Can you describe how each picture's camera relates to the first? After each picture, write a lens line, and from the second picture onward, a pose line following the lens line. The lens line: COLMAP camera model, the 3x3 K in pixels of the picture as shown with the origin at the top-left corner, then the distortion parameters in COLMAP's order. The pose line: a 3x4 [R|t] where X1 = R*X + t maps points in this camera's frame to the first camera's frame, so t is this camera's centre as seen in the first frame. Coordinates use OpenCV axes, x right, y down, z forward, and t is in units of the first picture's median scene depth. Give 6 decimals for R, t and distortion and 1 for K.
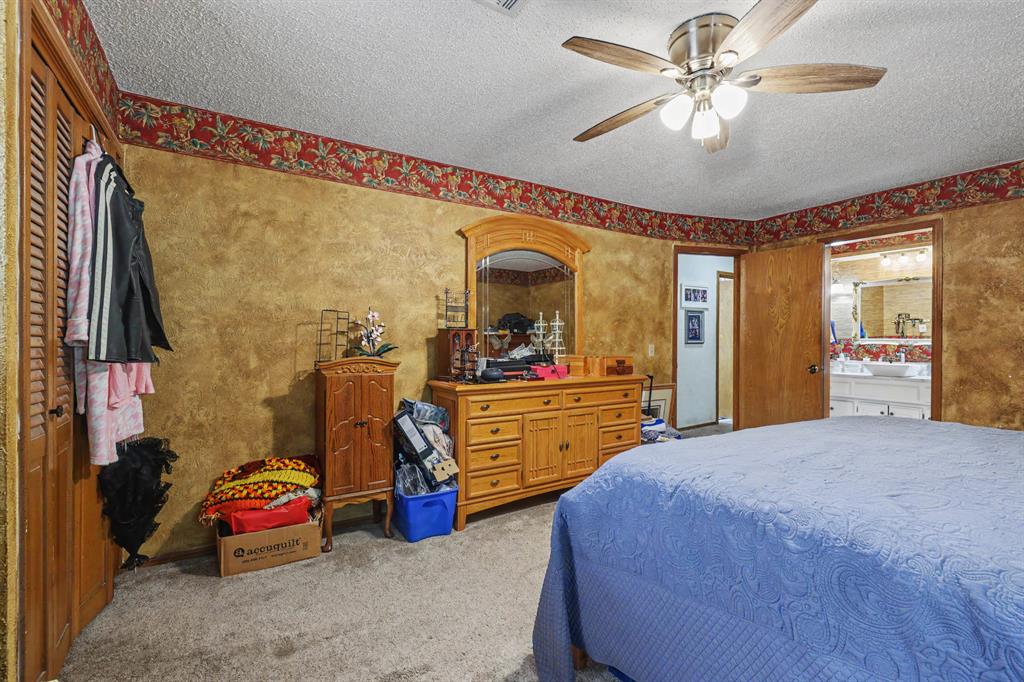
lens RADIAL K [[469.1, 0, 522.3], [0, 469.1, 341.6], [0, 0, 1]] dist [0.000925, 0.000994]
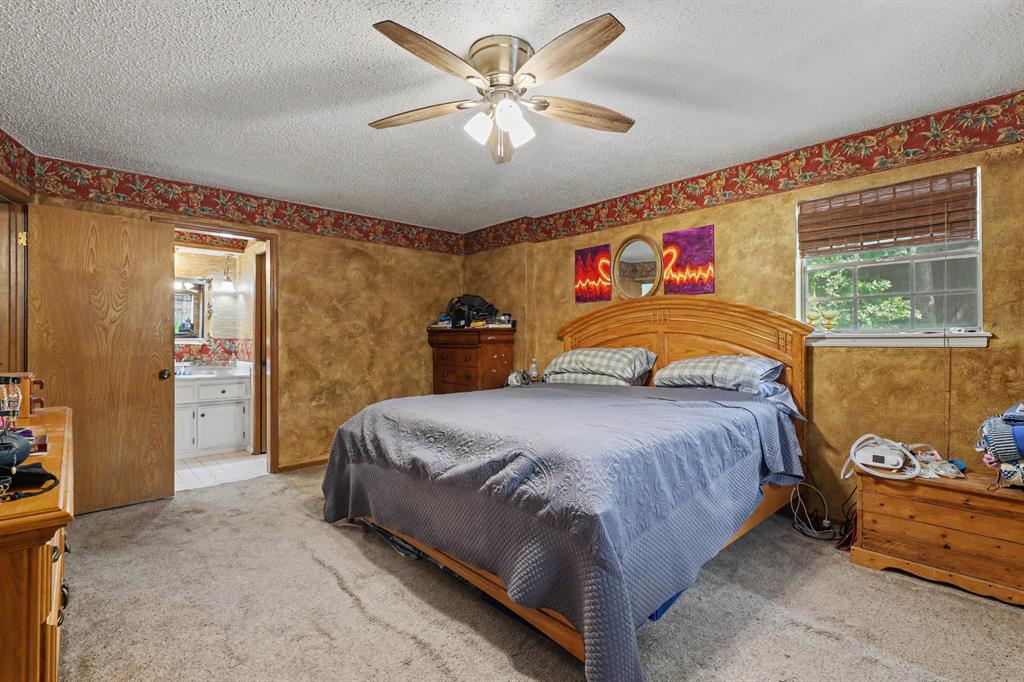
lens RADIAL K [[469.1, 0, 521.8], [0, 469.1, 339.1], [0, 0, 1]] dist [0.000925, 0.000994]
pose [[-0.190700, -0.000635, 0.981648, -0.315488], [0.005357, 0.999984, 0.001687, -0.001861], [-0.981634, 0.005580, -0.190693, 0.546381]]
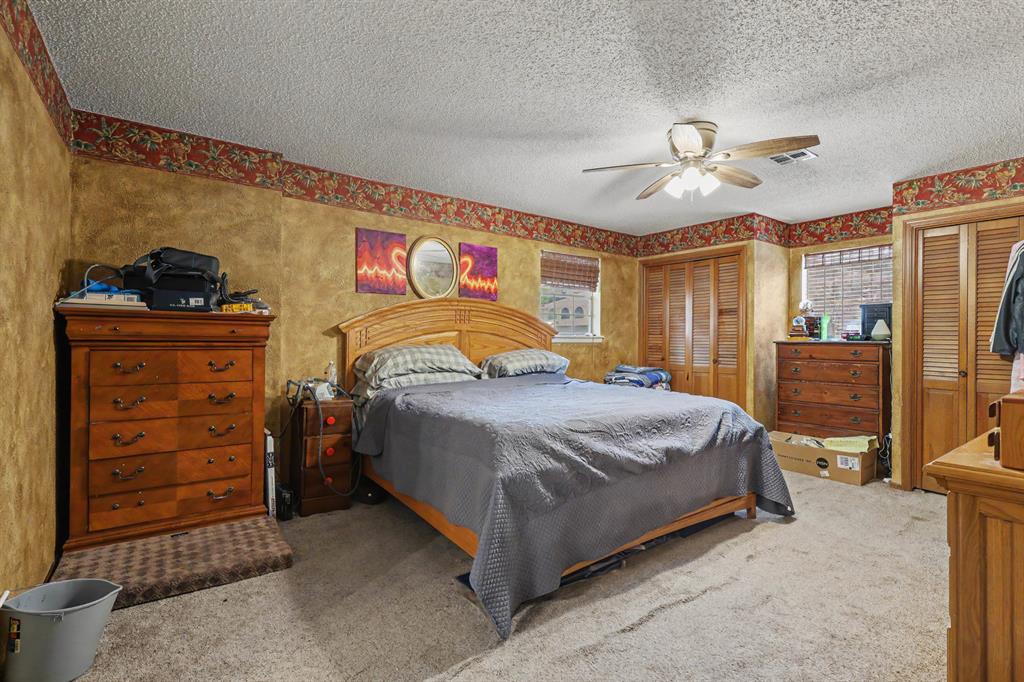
lens RADIAL K [[473.1, 0, 516.1], [0, 473.1, 342.9], [0, 0, 1]] dist [-0.022283, -0.000581]
pose [[-0.997416, -0.010090, -0.071135, 0.483806], [-0.010700, 0.999909, 0.008208, 0.004392], [0.071046, 0.008948, -0.997433, 1.138001]]
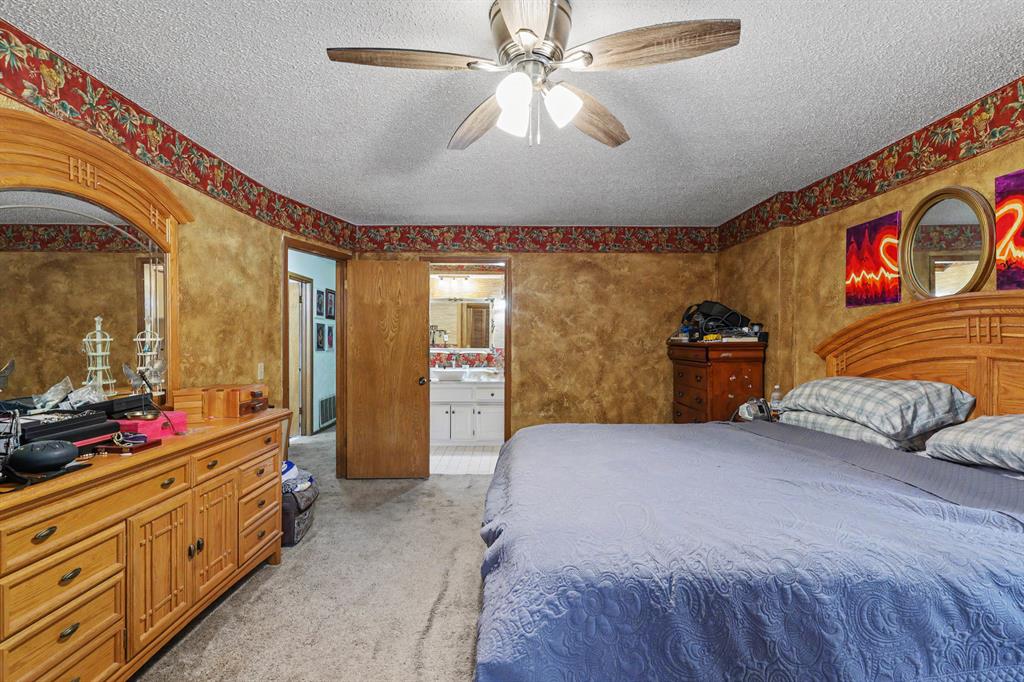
lens RADIAL K [[469.1, 0, 520.8], [0, 469.1, 345.1], [0, 0, 1]] dist [0.000925, 0.000994]
pose [[0.516227, -0.010096, 0.856392, -0.164748], [0.002087, 0.999942, 0.010530, -0.032368], [-0.856449, -0.003649, 0.516218, 0.274456]]
